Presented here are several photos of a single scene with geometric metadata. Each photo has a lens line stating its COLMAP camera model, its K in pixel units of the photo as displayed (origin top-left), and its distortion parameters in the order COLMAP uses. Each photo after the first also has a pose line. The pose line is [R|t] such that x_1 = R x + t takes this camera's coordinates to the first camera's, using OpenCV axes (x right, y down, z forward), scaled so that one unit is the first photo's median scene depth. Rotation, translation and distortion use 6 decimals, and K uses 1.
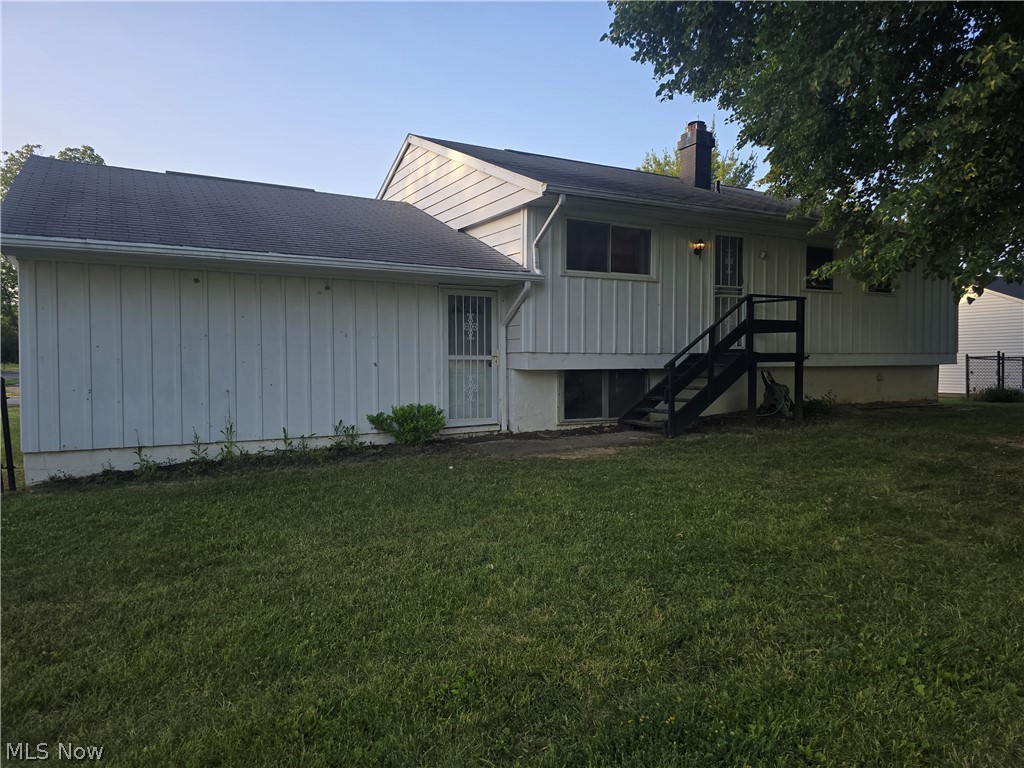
lens RADIAL K [[688.3, 0, 508.1], [0, 688.3, 374.1], [0, 0, 1]] dist [0.064139, -0.047562]
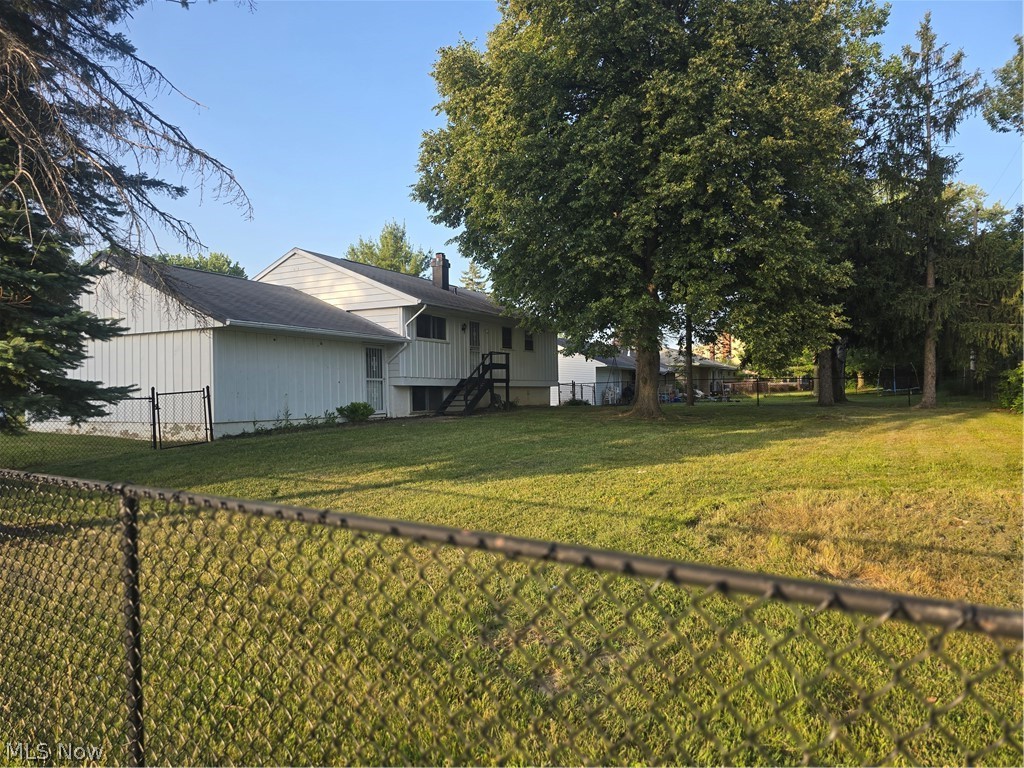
lens RADIAL K [[688.3, 0, 511.8], [0, 688.3, 387.4], [0, 0, 1]] dist [0.064139, -0.047562]
pose [[0.847518, -0.000948, 0.530766, -0.751353], [0.019747, 0.999362, -0.029747, 0.063730], [-0.530400, 0.035692, 0.846996, -0.869298]]
